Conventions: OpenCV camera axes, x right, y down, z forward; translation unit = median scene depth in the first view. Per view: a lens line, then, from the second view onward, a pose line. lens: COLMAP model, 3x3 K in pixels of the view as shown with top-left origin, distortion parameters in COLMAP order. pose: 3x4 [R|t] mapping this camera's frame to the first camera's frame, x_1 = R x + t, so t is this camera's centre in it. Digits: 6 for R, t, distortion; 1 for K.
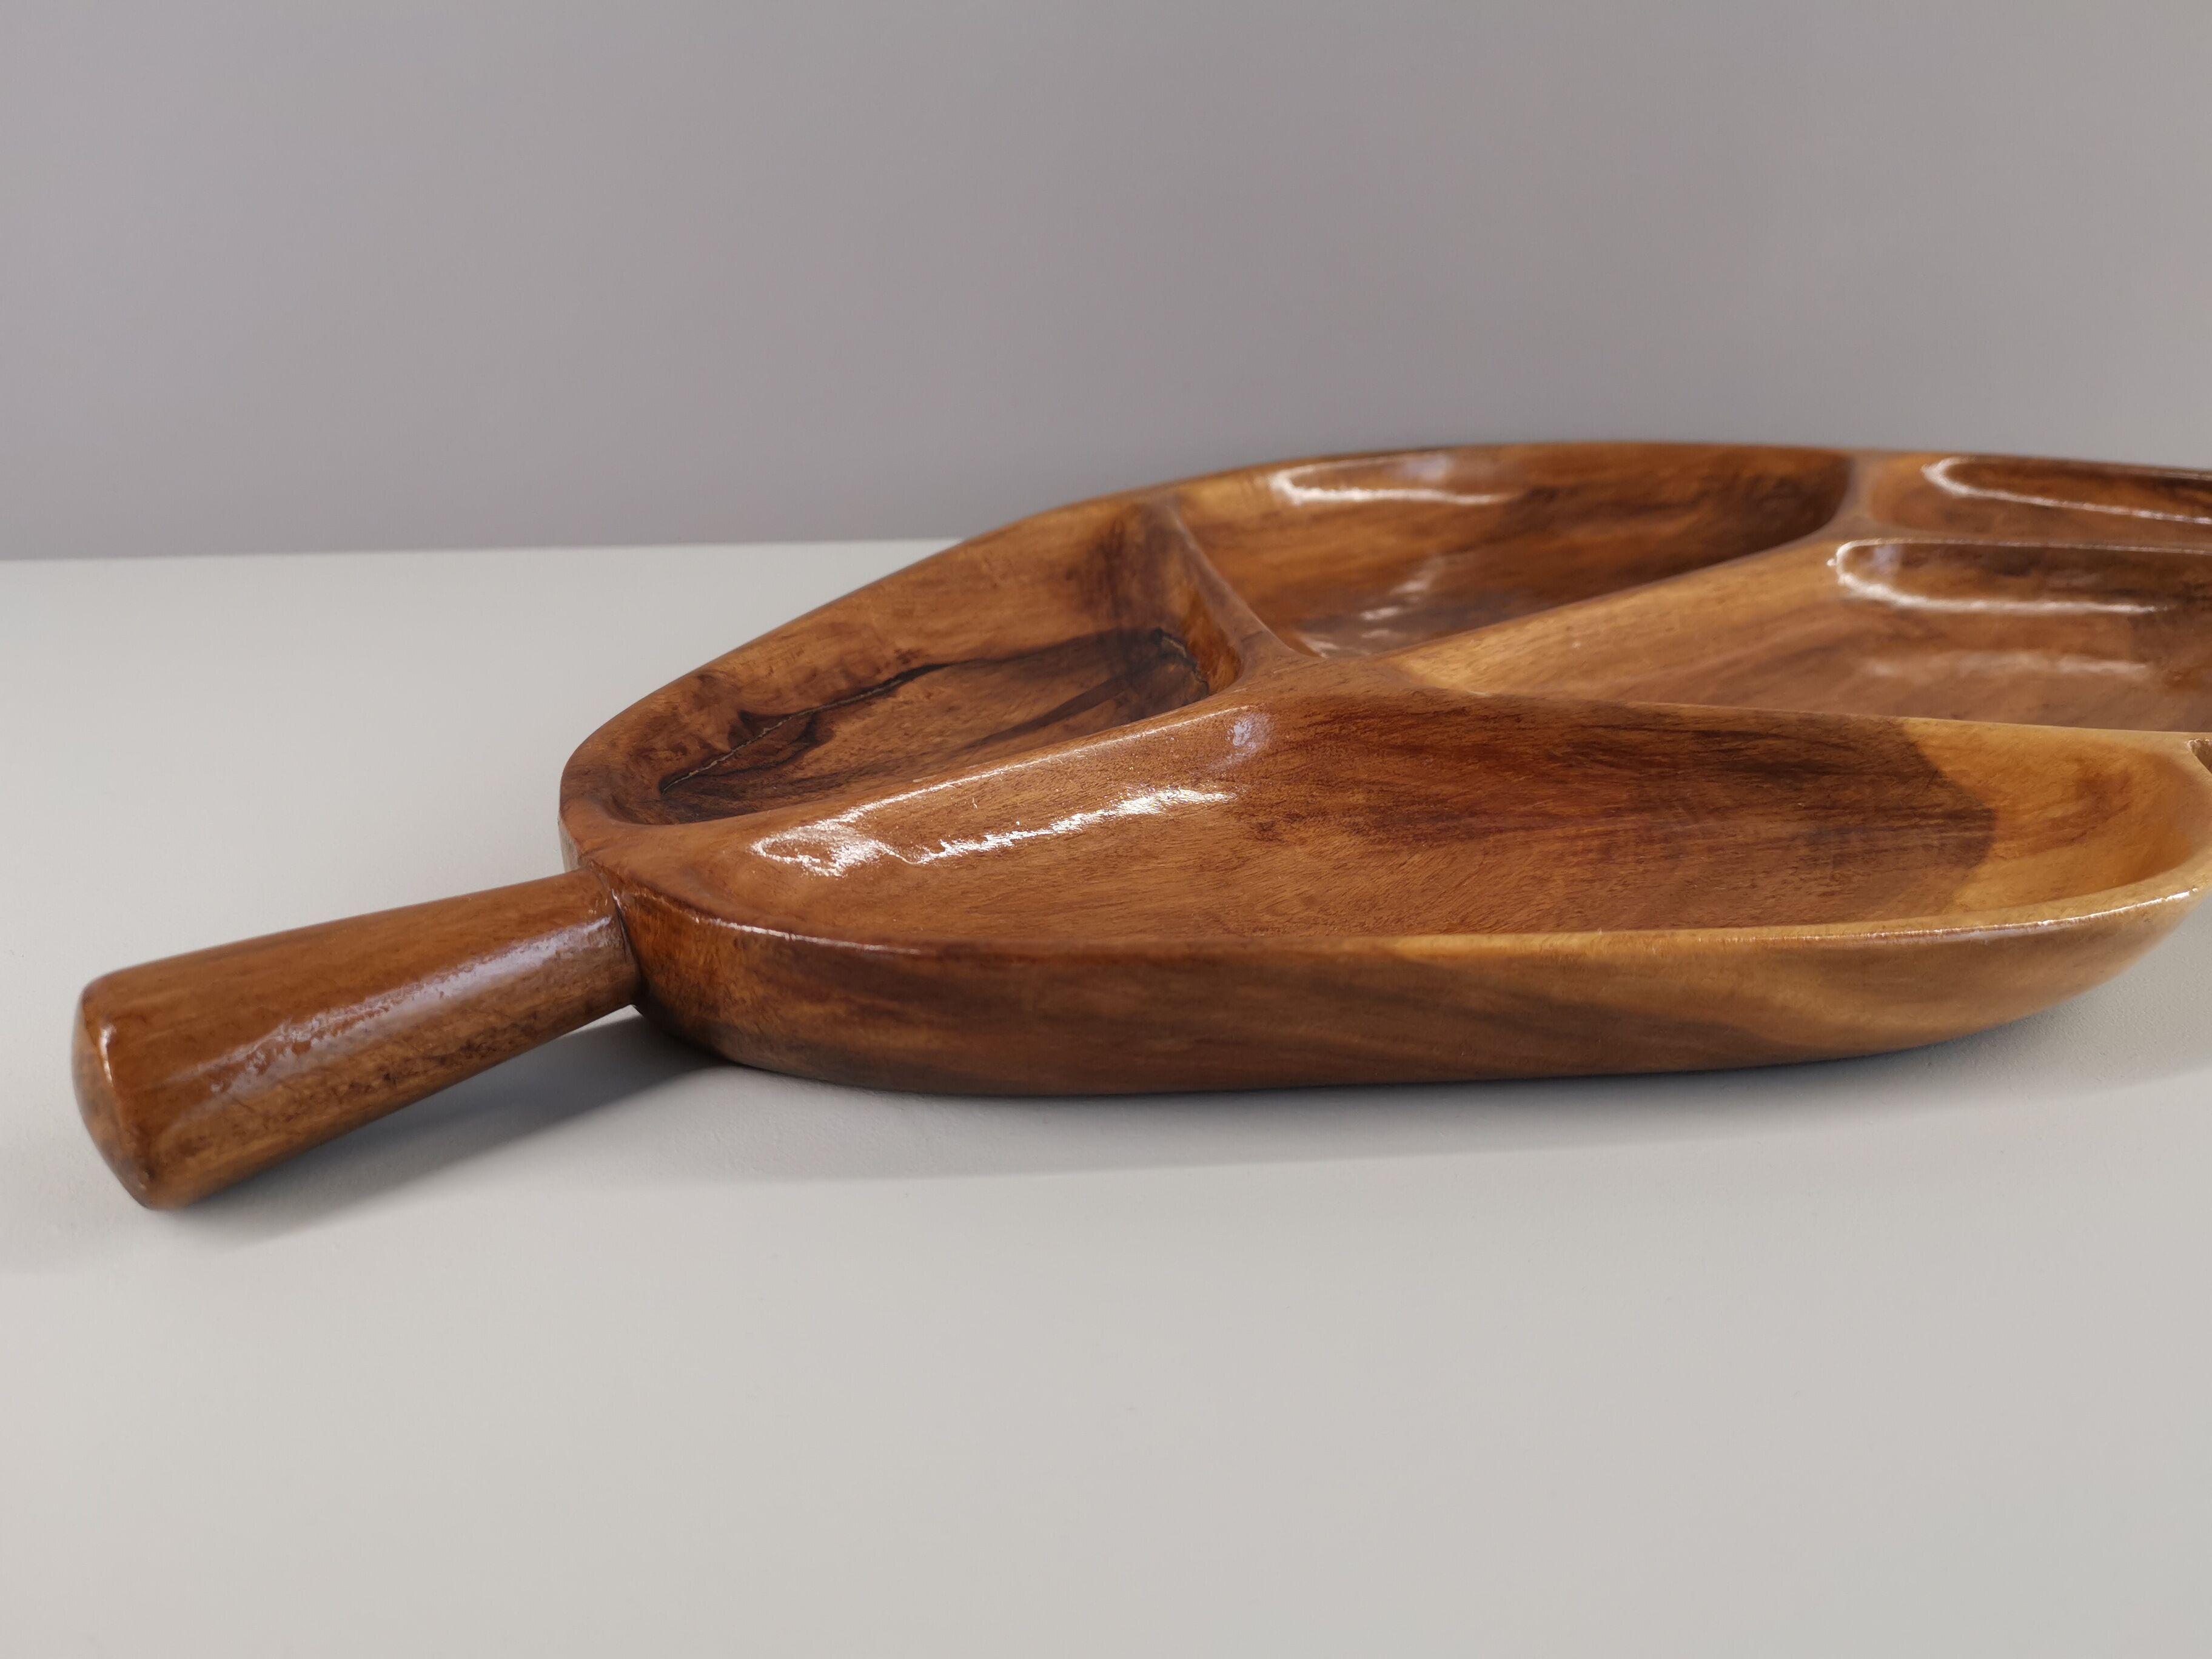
lens RADIAL K [[1739.5, 0, 1106.0], [0, 1739.5, 829.5], [0, 0, 1]] dist [0.055971, -0.126819]
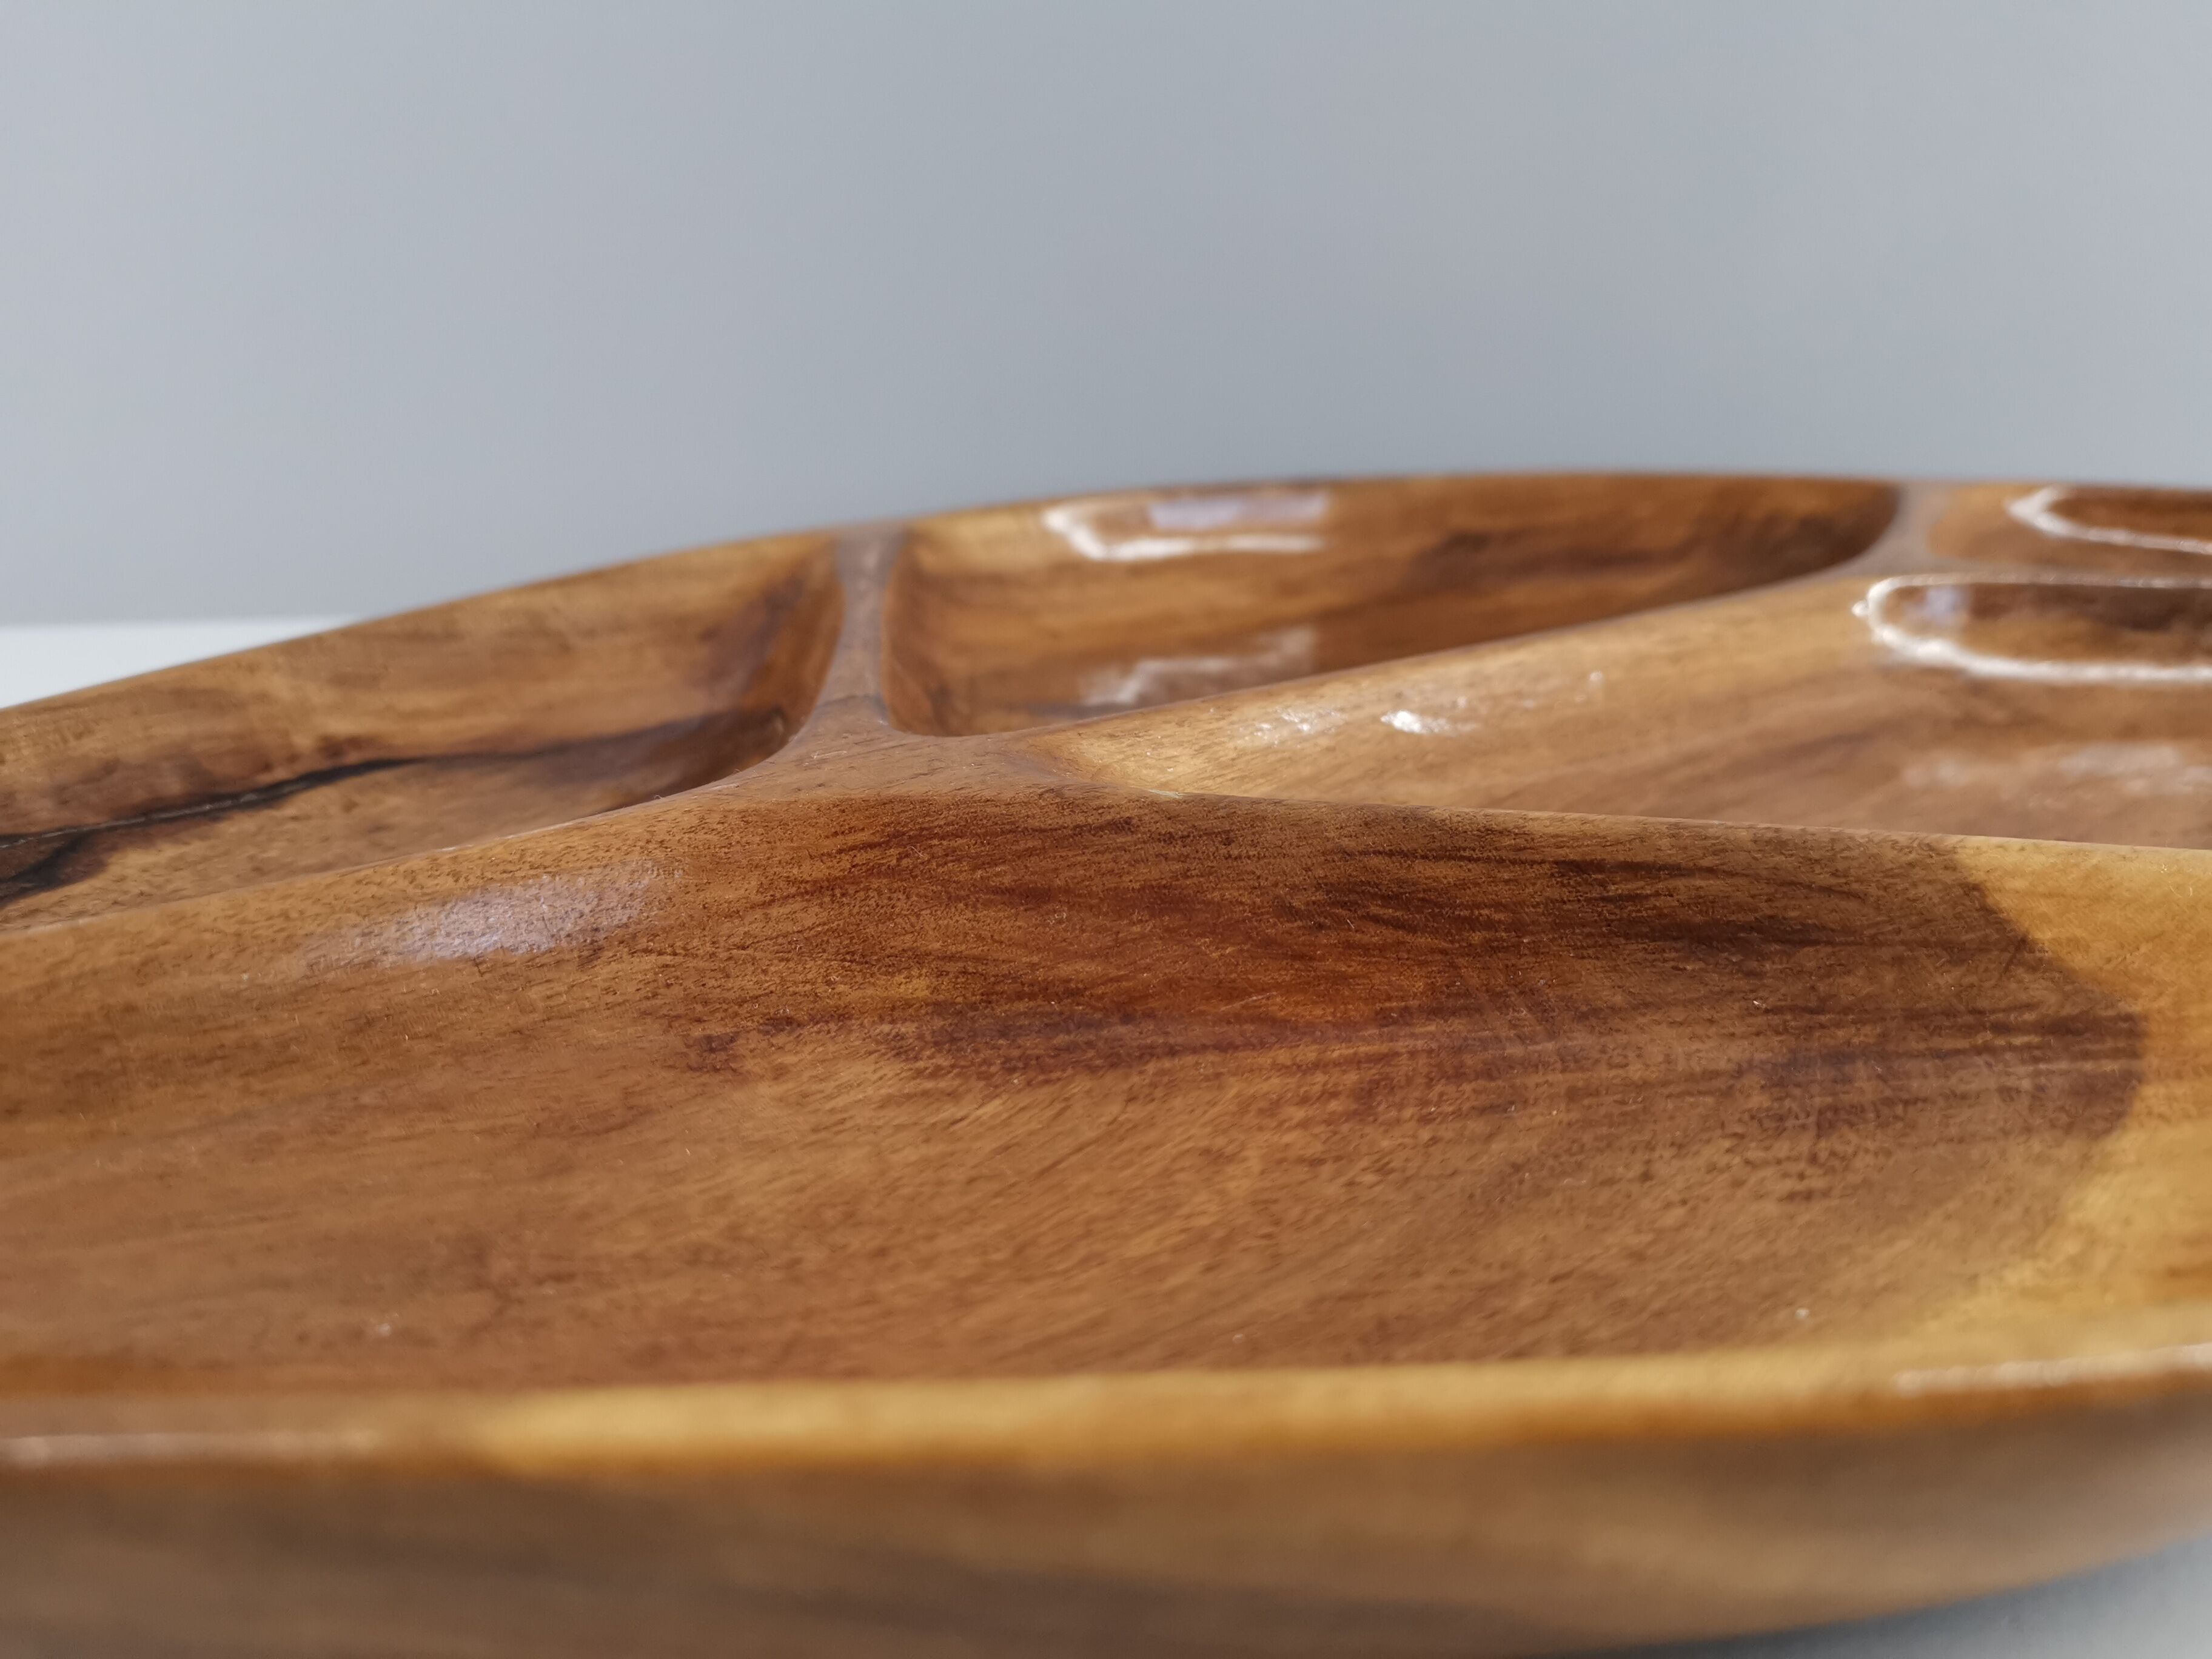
lens RADIAL K [[1773.6, 0, 1106.0], [0, 1773.6, 829.5], [0, 0, 1]] dist [0.039037, -0.123260]
pose [[0.998768, -0.000764, -0.049617, 0.228142], [-0.003416, 0.996450, -0.084120, -0.020362], [0.049505, 0.084186, 0.995220, 0.458425]]
